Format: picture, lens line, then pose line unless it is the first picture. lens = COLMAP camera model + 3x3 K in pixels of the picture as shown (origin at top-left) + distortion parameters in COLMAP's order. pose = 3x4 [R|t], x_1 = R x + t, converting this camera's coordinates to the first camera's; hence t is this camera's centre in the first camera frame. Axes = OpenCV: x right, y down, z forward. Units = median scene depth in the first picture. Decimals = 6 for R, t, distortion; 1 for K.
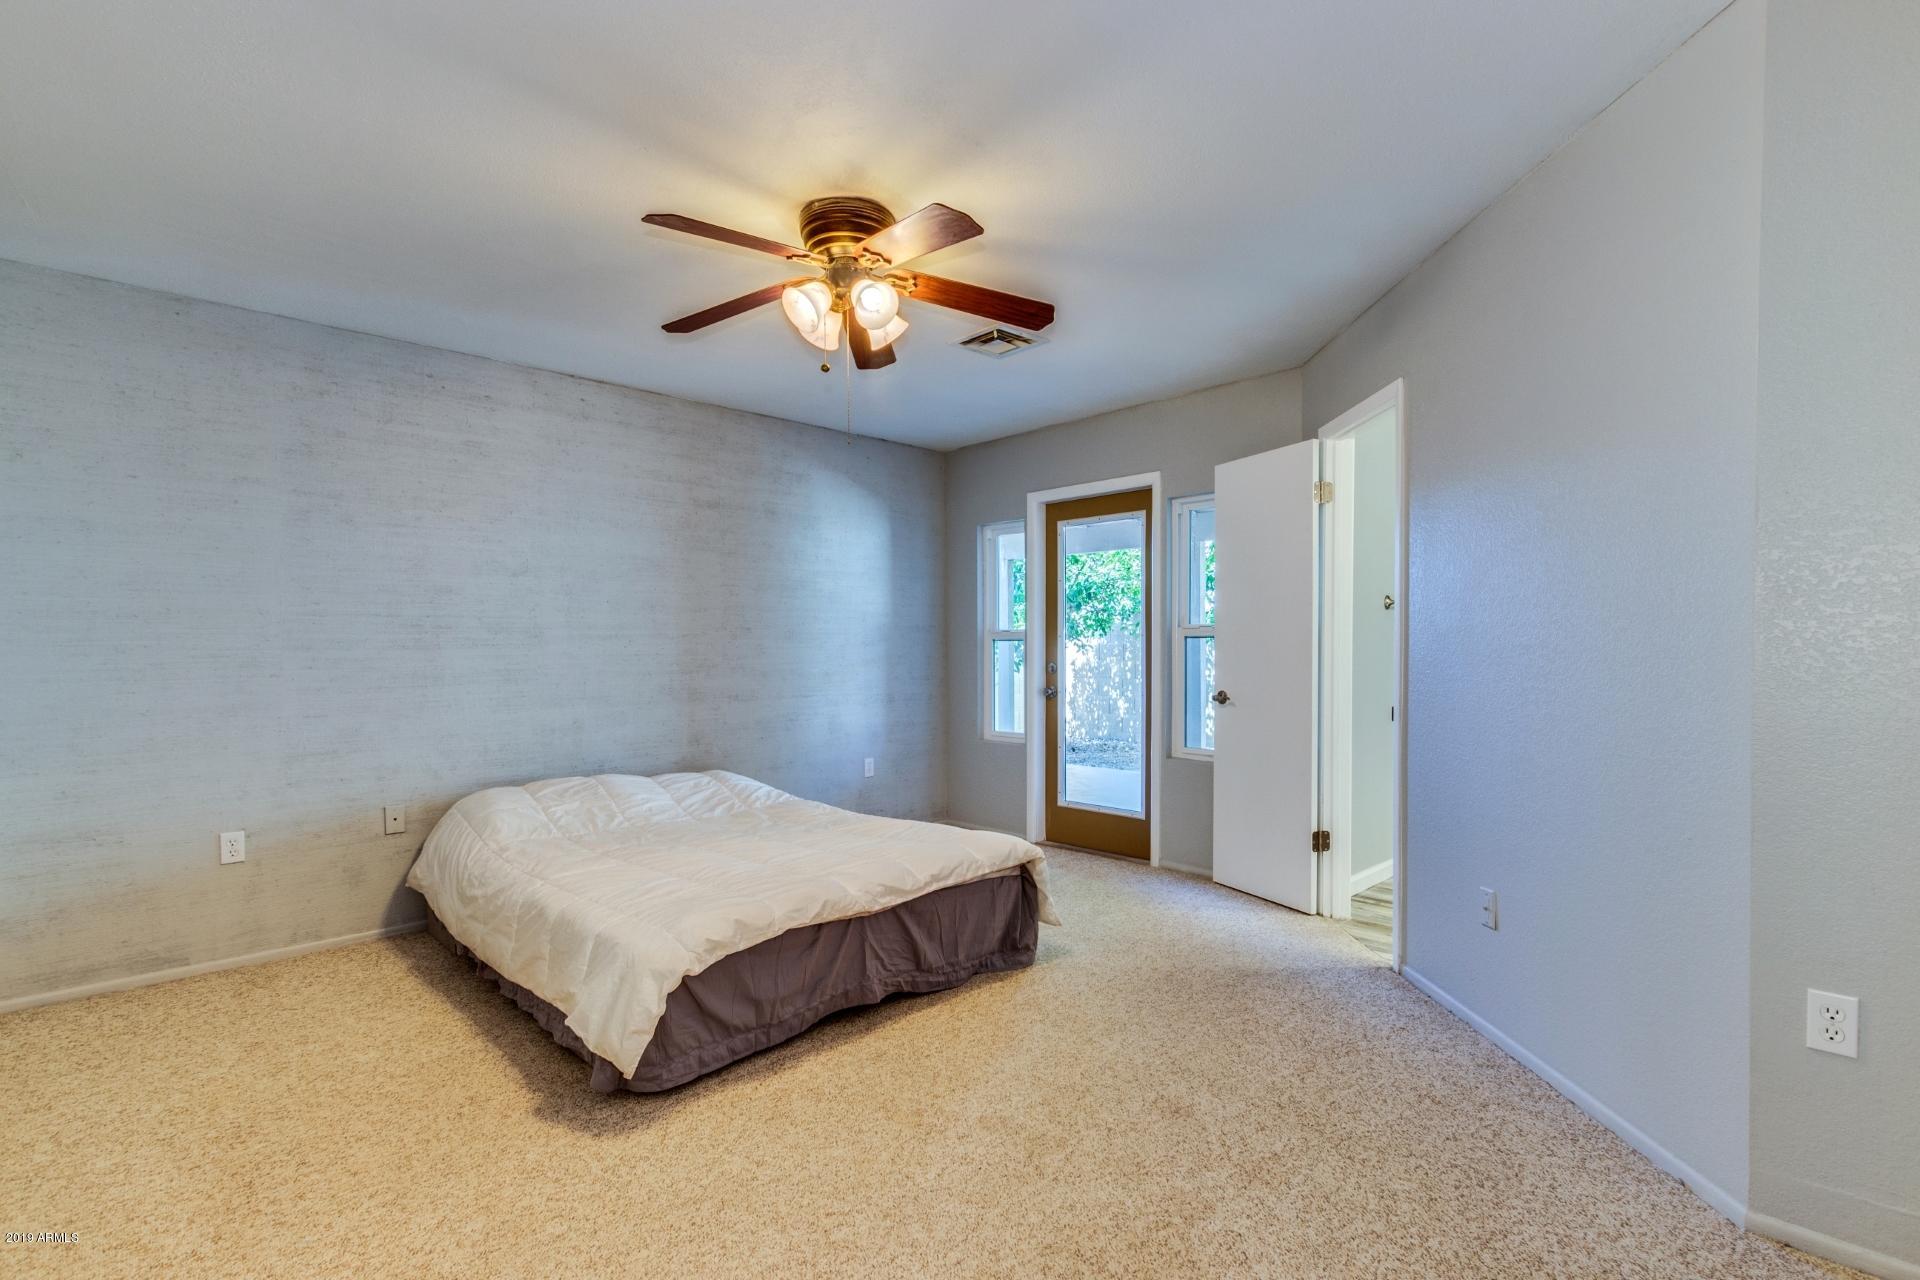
lens RADIAL K [[885.6, 0, 957.6], [0, 885.6, 644.0], [0, 0, 1]] dist [-0.002567, 0.000011]
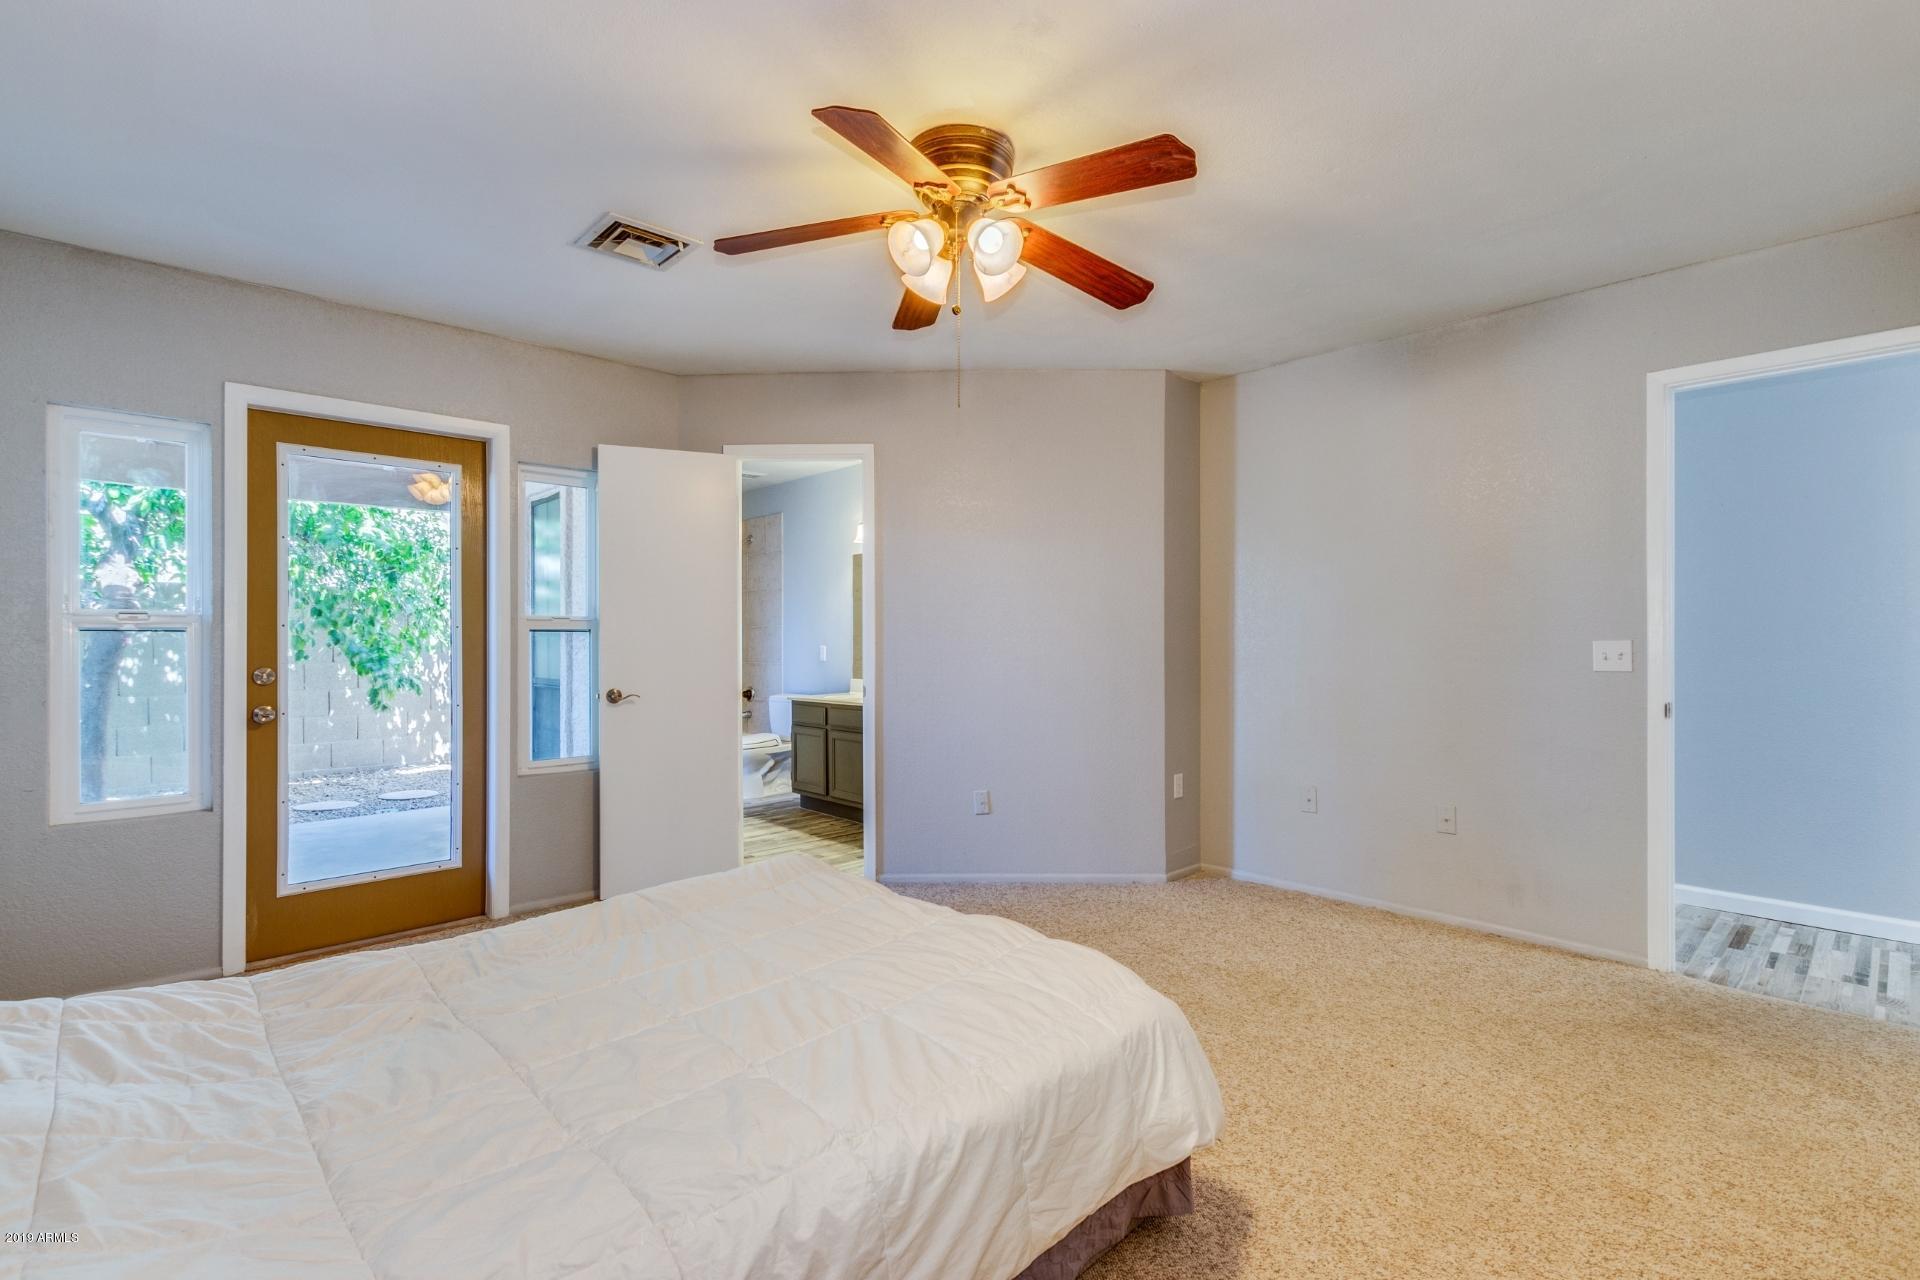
lens RADIAL K [[885.6, 0, 958.1], [0, 885.6, 635.4], [0, 0, 1]] dist [-0.002567, 0.000011]
pose [[0.007995, 0.011499, 0.999902, -0.558917], [0.001282, 0.999933, -0.011510, 0.006451], [-0.999967, 0.001374, 0.007979, 0.564229]]
